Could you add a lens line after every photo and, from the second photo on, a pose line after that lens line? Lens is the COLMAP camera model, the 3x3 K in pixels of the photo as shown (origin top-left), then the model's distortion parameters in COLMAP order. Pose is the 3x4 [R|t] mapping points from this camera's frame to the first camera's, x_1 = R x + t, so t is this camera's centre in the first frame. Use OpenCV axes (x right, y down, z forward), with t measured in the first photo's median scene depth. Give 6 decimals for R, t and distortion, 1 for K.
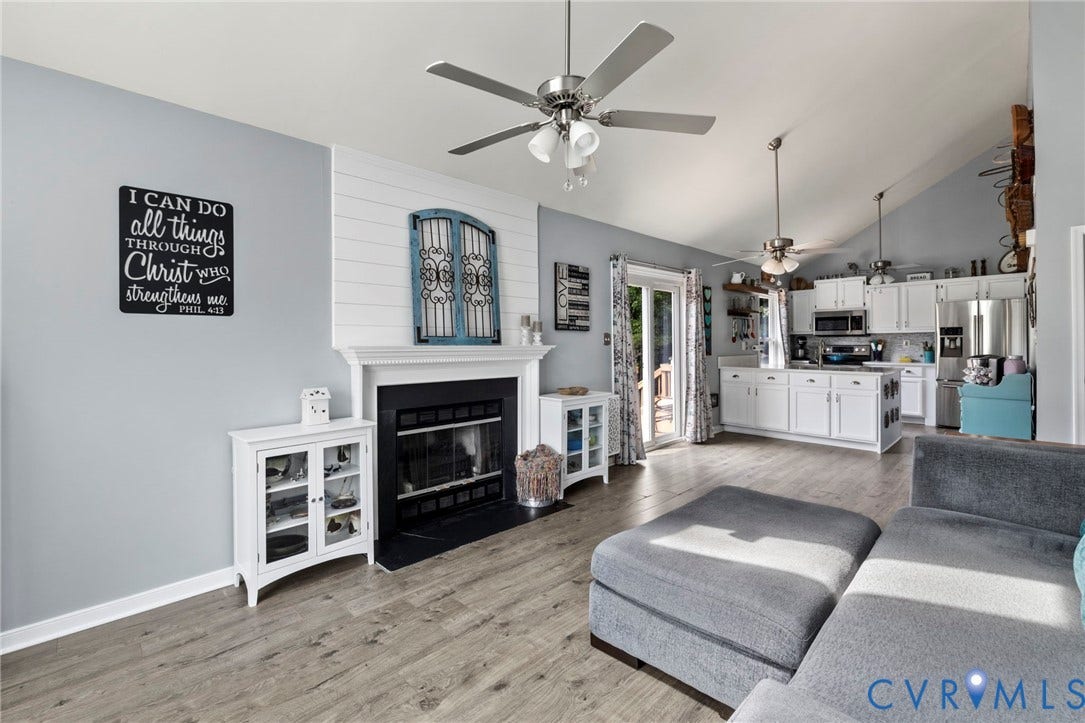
lens RADIAL K [[474.6, 0, 538.9], [0, 474.6, 344.1], [0, 0, 1]] dist [0.000922, 0.000859]
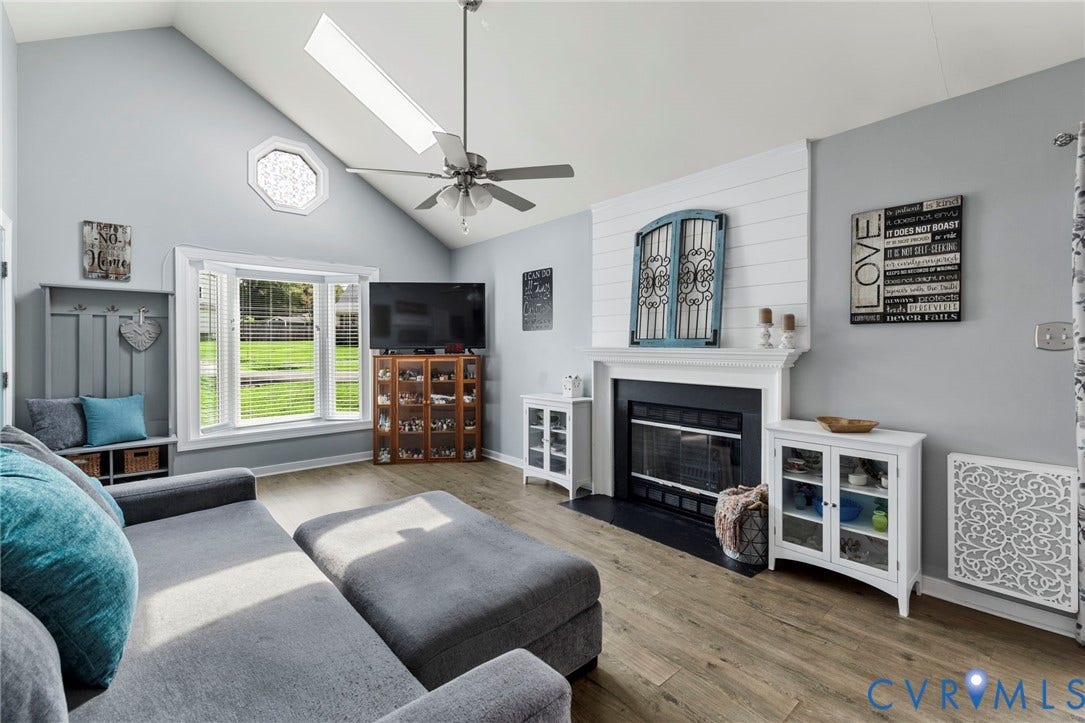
lens RADIAL K [[471.7, 0, 540.5], [0, 471.7, 347.5], [0, 0, 1]] dist [0.001063, -0.000239]
pose [[-0.064097, 0.011712, -0.997875, 0.655120], [0.002503, 0.999930, 0.011575, -0.007137], [0.997941, -0.001755, -0.064122, 0.612007]]
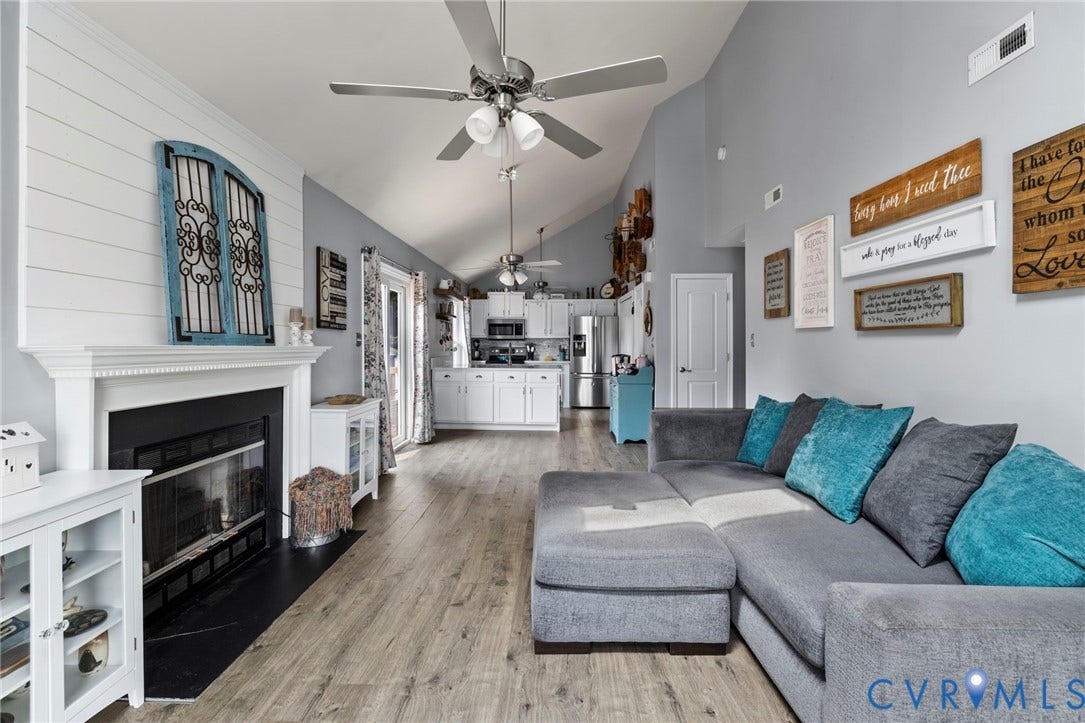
lens RADIAL K [[474.6, 0, 538.9], [0, 474.6, 344.1], [0, 0, 1]] dist [0.000922, 0.000859]
pose [[0.723785, 0.008571, 0.689973, -0.248981], [-0.005891, 0.999963, -0.006242, 0.001606], [-0.690001, 0.000454, 0.723809, 0.127357]]
